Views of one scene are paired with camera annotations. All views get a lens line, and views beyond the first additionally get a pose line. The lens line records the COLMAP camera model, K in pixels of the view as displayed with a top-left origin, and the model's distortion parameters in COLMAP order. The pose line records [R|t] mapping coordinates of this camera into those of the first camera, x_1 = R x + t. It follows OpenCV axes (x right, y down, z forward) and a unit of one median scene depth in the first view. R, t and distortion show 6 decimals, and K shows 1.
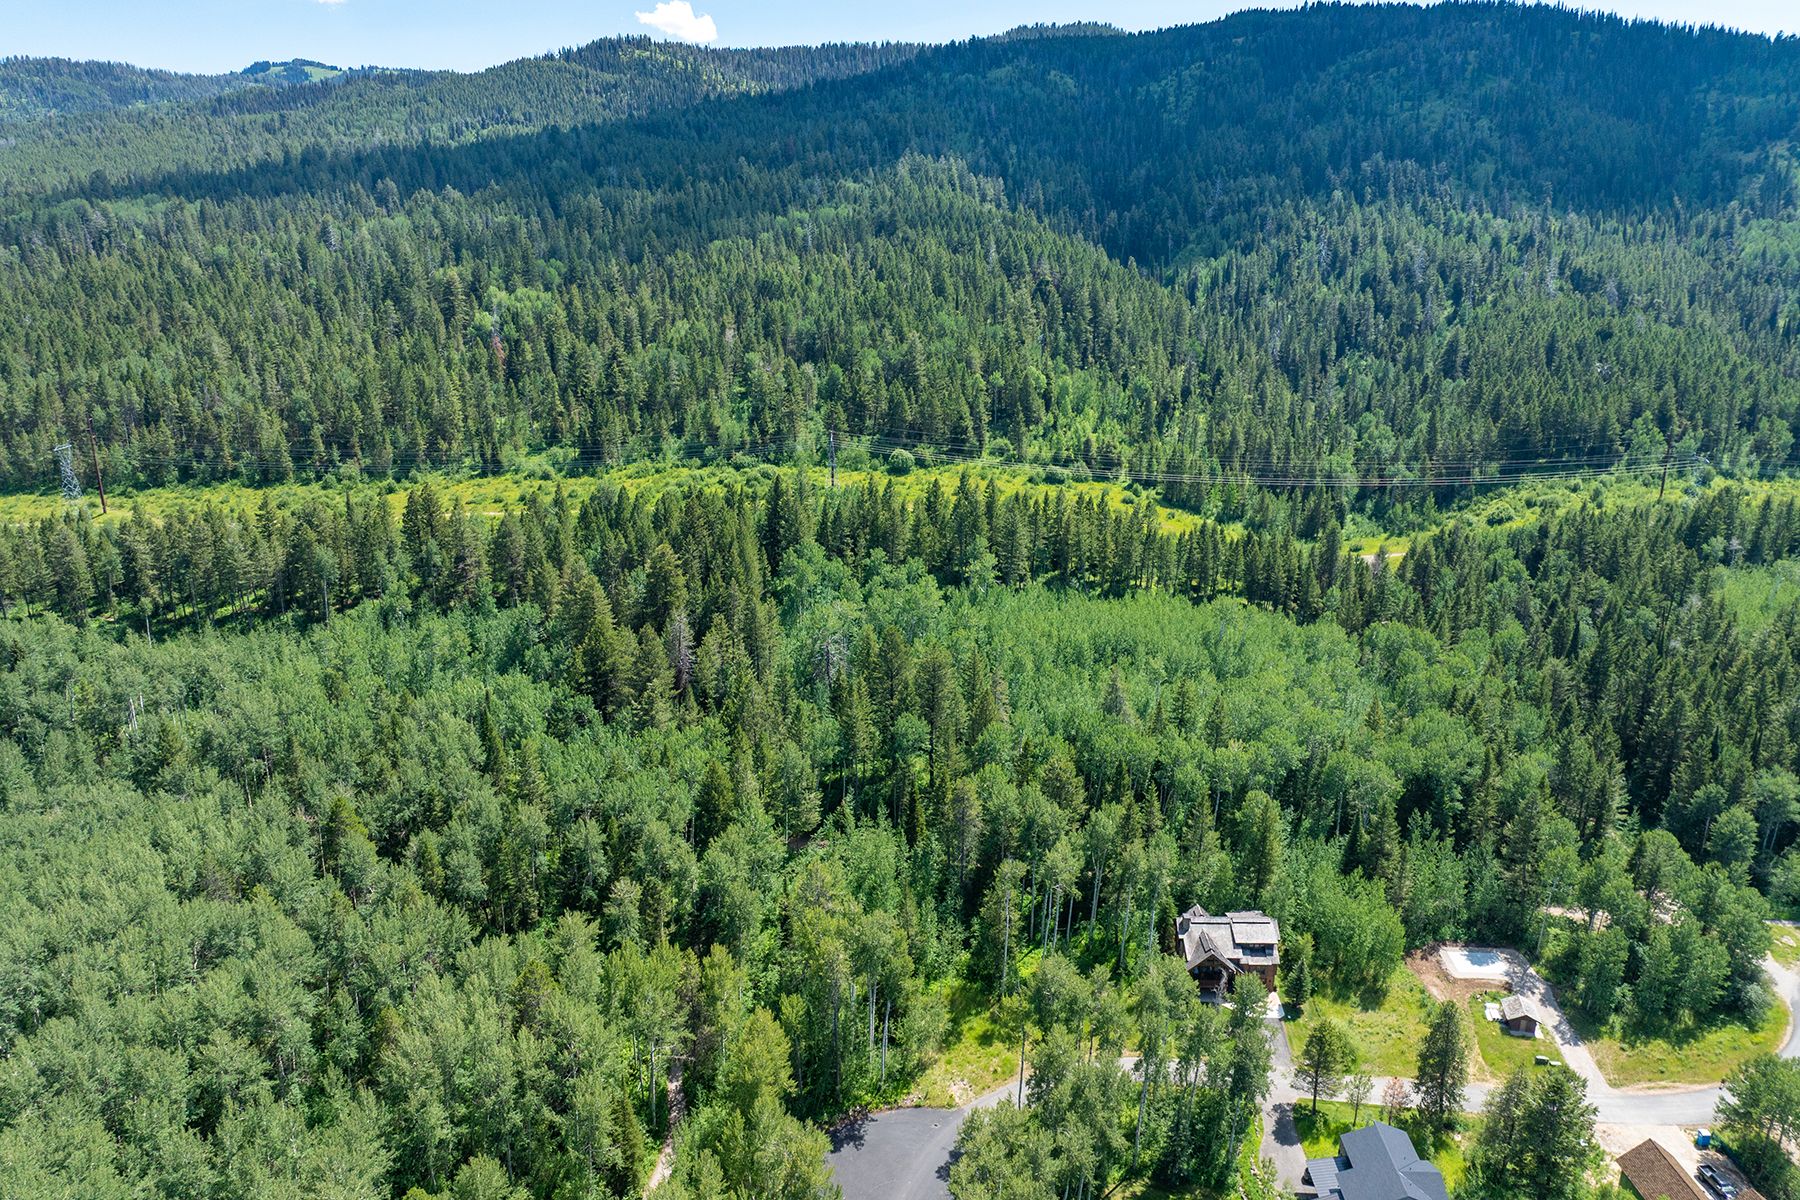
lens RADIAL K [[1232.0, 0, 900.0], [0, 1232.0, 600.0], [0, 0, 1]] dist [-0.004615, -0.032352]
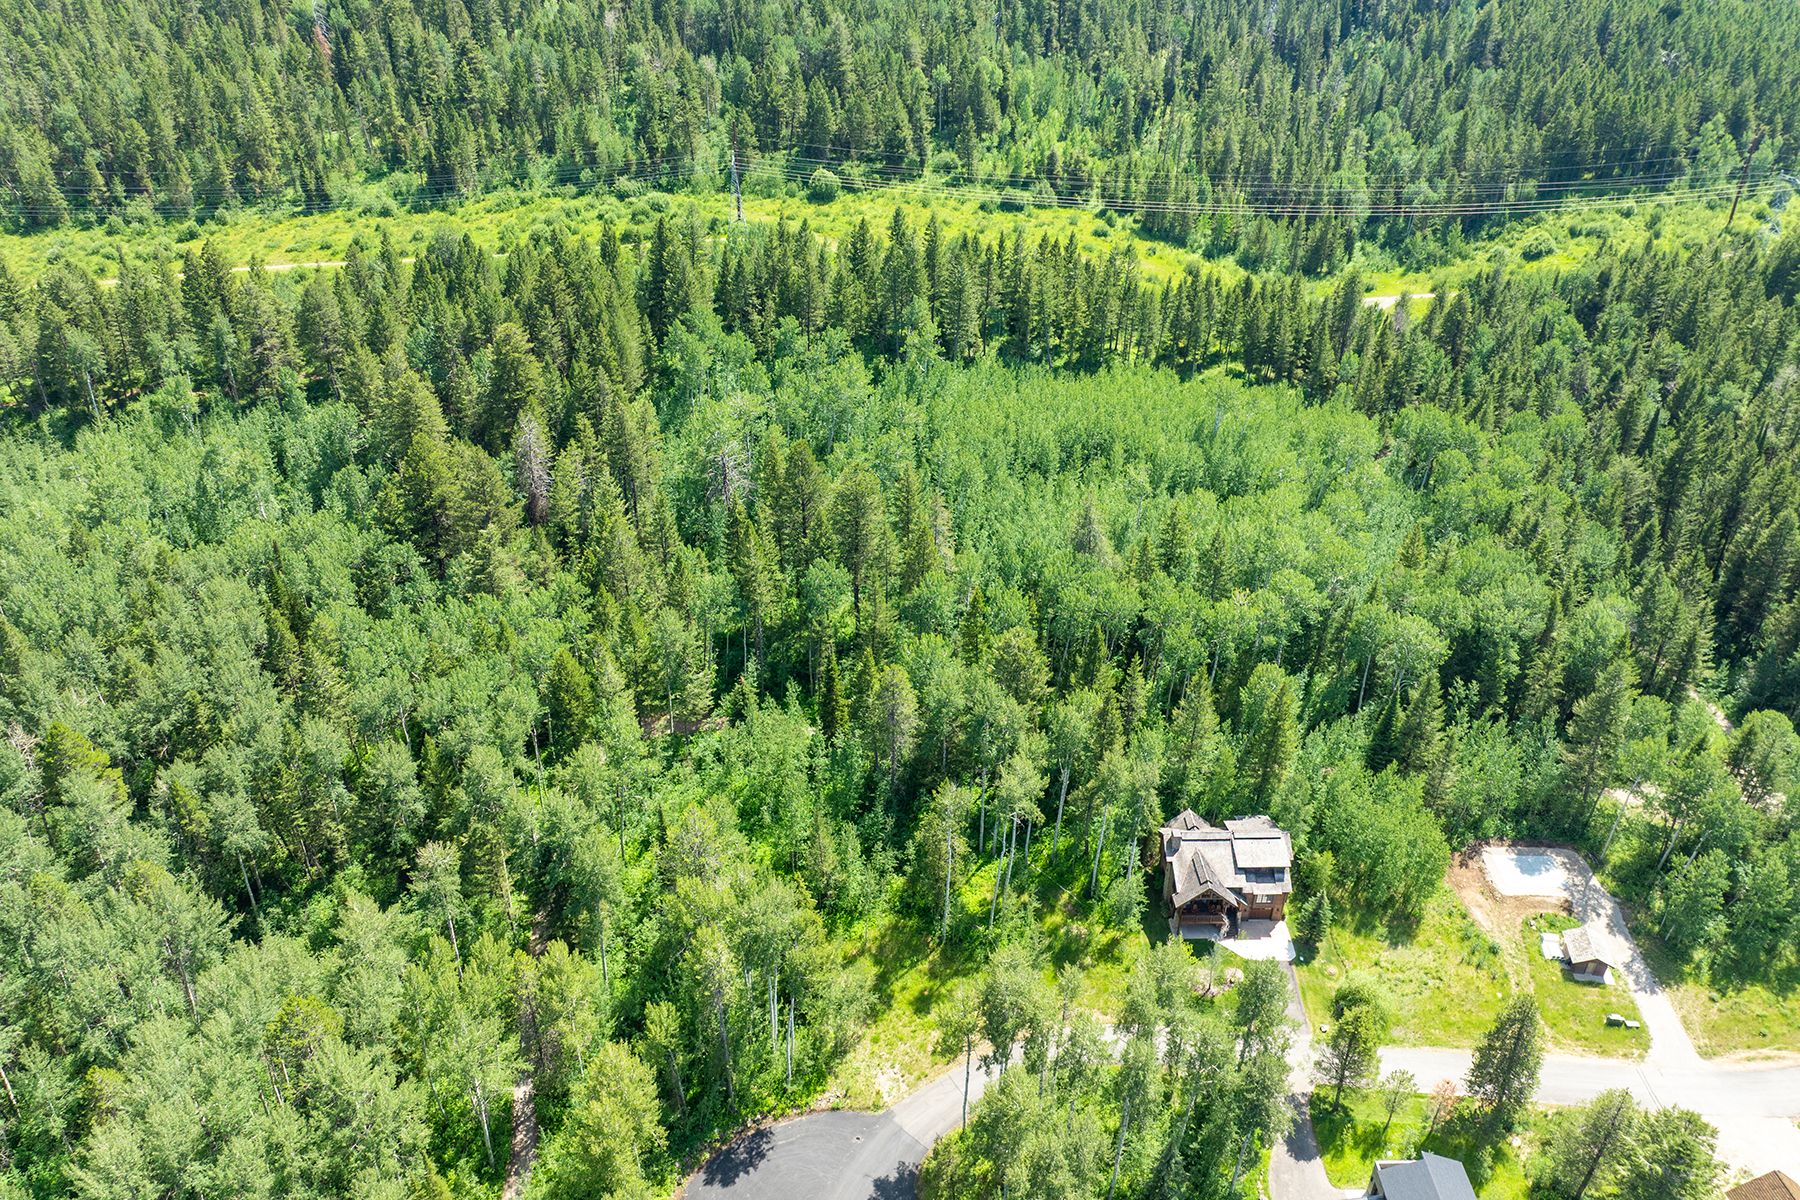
lens RADIAL K [[1269.4, 0, 900.0], [0, 1269.4, 600.0], [0, 0, 1]] dist [-0.048683, 0.030749]
pose [[0.999083, -0.023931, 0.035514, 0.019228], [0.015075, 0.972749, 0.231372, -0.049375], [-0.040083, -0.230625, 0.972217, 0.160709]]
